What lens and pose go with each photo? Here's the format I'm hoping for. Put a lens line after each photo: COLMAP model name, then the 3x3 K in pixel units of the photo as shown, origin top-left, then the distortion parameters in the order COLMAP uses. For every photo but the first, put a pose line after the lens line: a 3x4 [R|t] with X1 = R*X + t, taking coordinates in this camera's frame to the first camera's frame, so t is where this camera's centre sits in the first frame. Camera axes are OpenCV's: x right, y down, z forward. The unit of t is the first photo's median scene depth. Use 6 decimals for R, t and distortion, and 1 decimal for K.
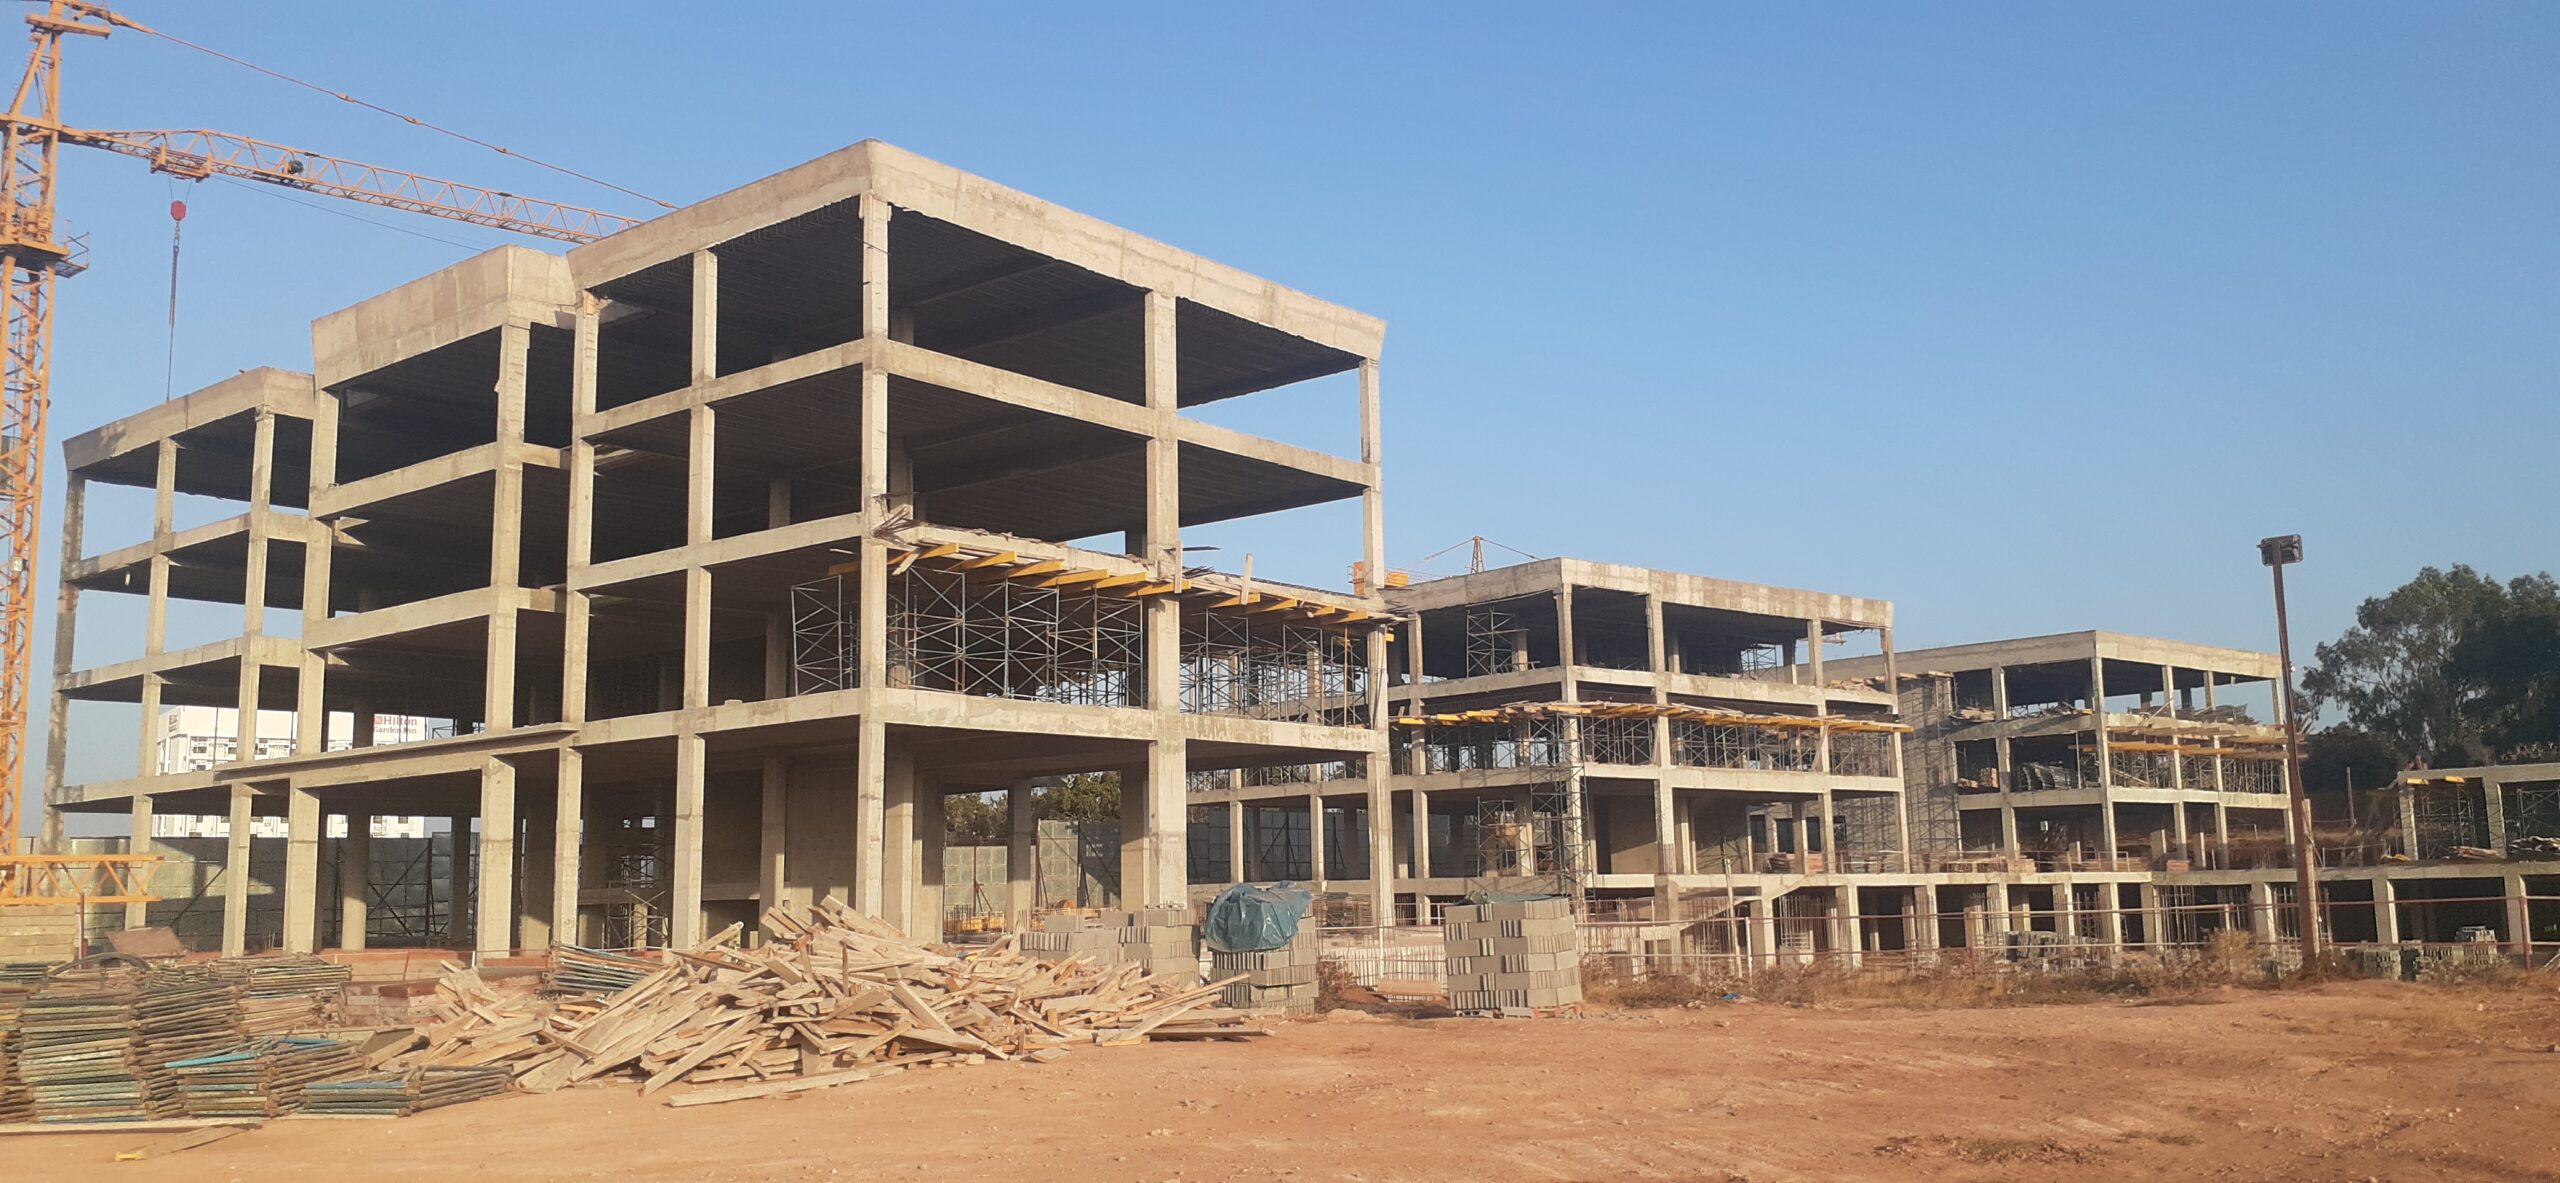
lens RADIAL K [[1966.0, 0, 1302.8], [0, 1966.0, 611.4], [0, 0, 1]] dist [0.150235, -0.395017]
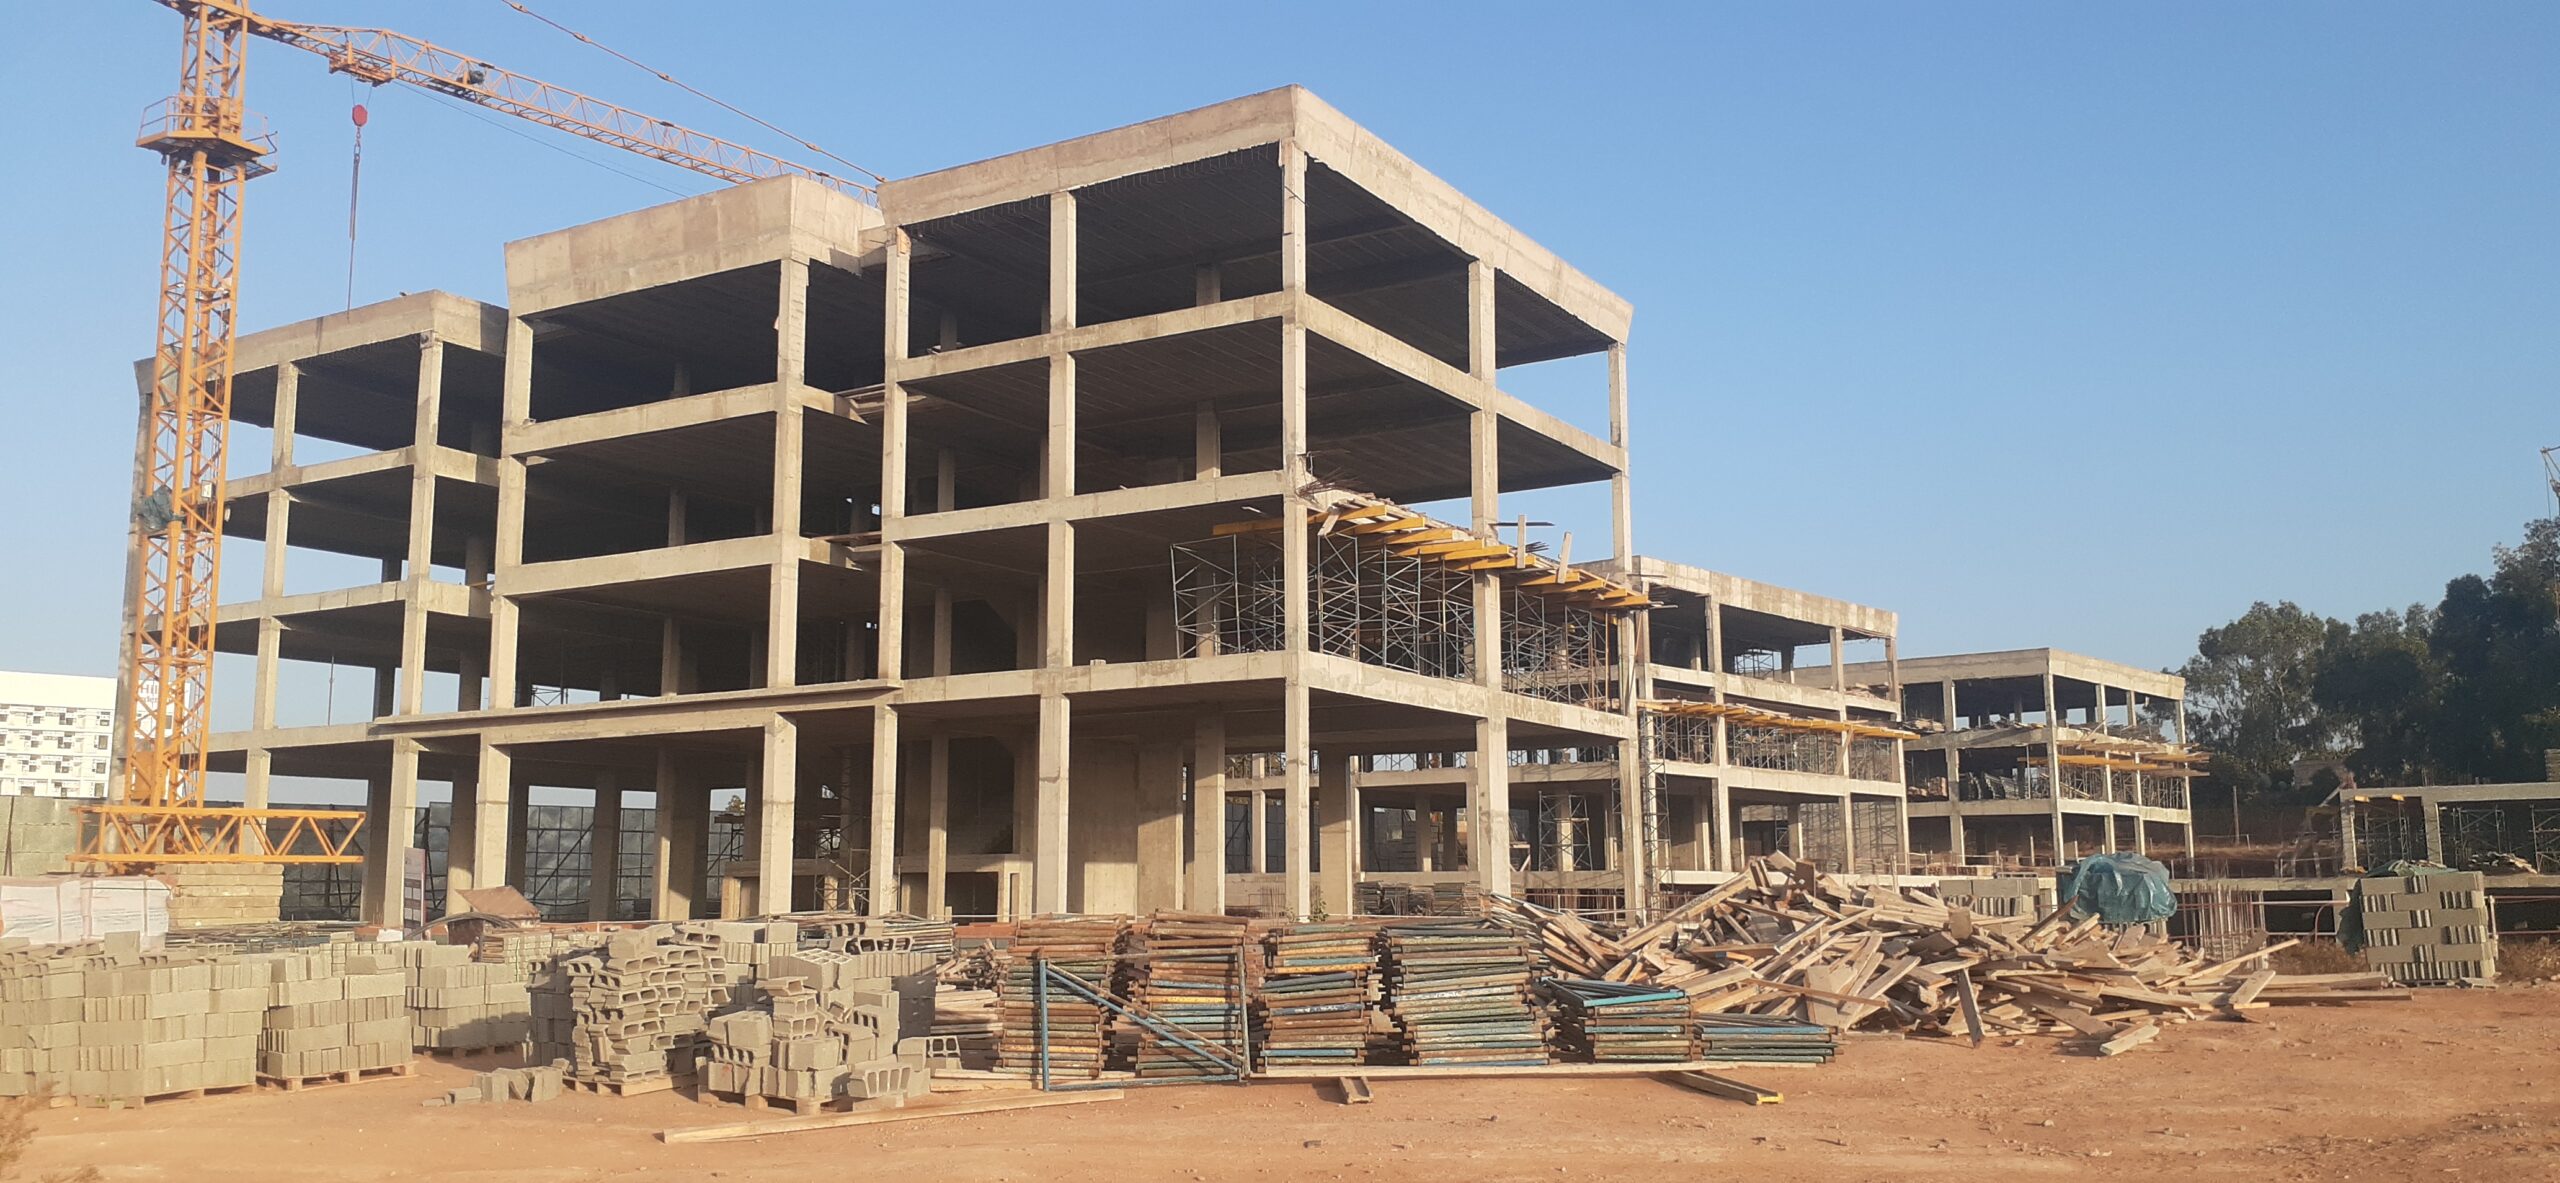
lens RADIAL K [[1969.8, 0, 1282.8], [0, 1969.8, 632.4], [0, 0, 1]] dist [0.175358, -0.586534]
pose [[0.991136, 0.034222, 0.128366, -0.269489], [-0.035291, 0.999359, 0.006063, 0.018490], [-0.128077, -0.010539, 0.991708, 0.029538]]
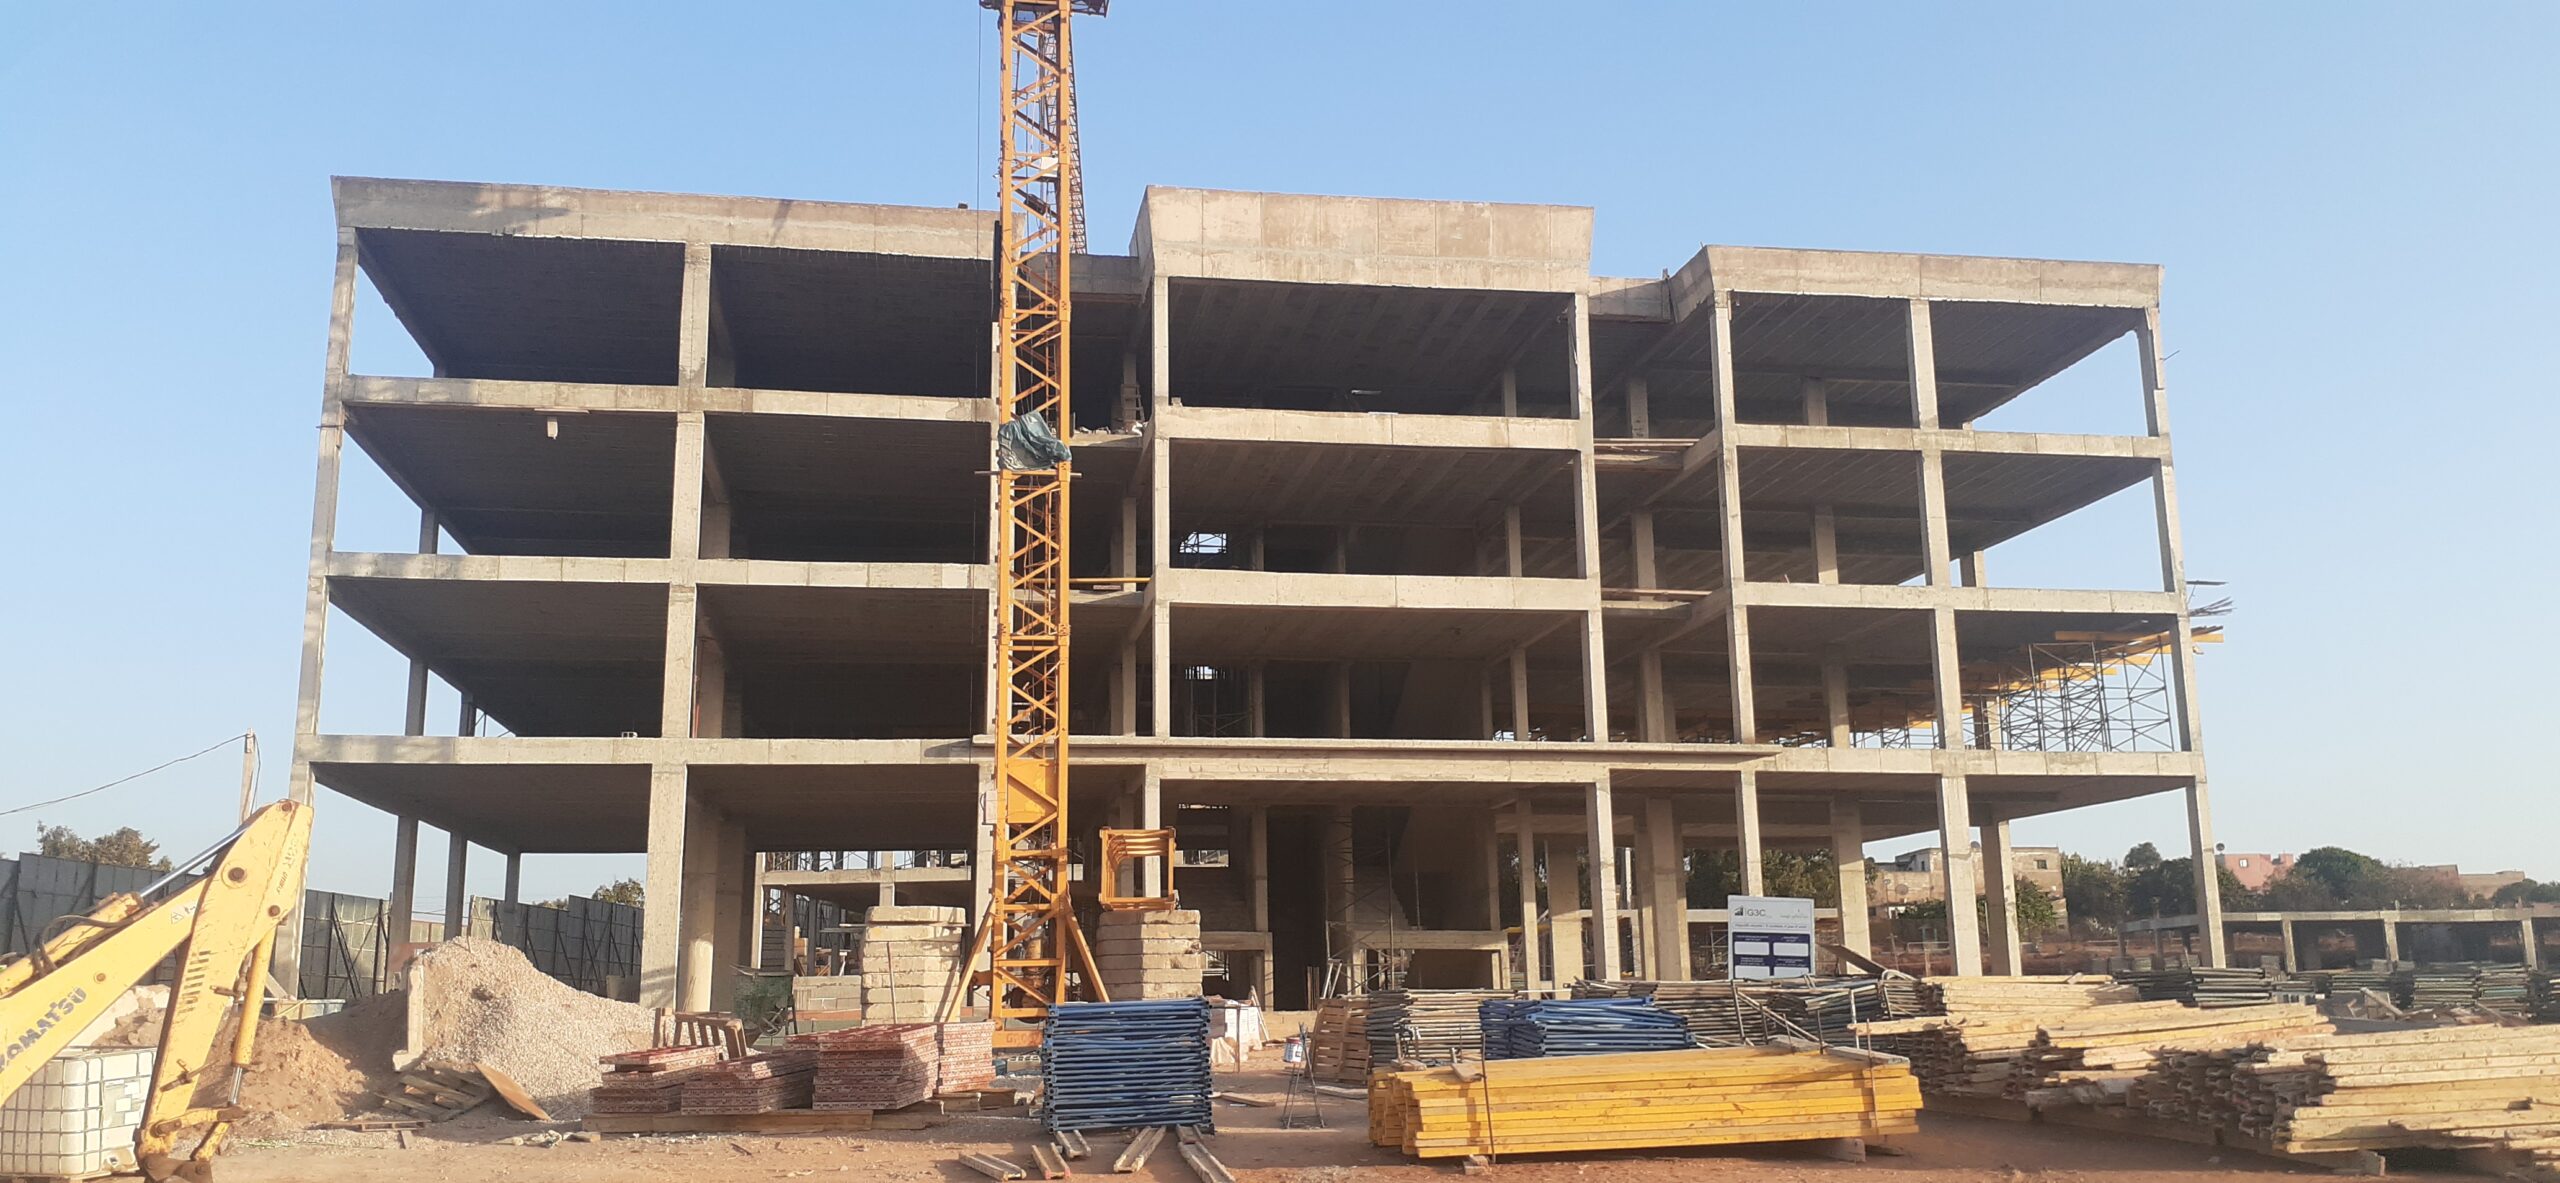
lens RADIAL K [[1969.8, 0, 1282.8], [0, 1969.8, 632.4], [0, 0, 1]] dist [0.175358, -0.586534]
pose [[0.698170, 0.153990, 0.699175, -1.051602], [-0.107588, 0.988071, -0.110185, 0.115954], [-0.707802, 0.001706, 0.706409, 0.442046]]
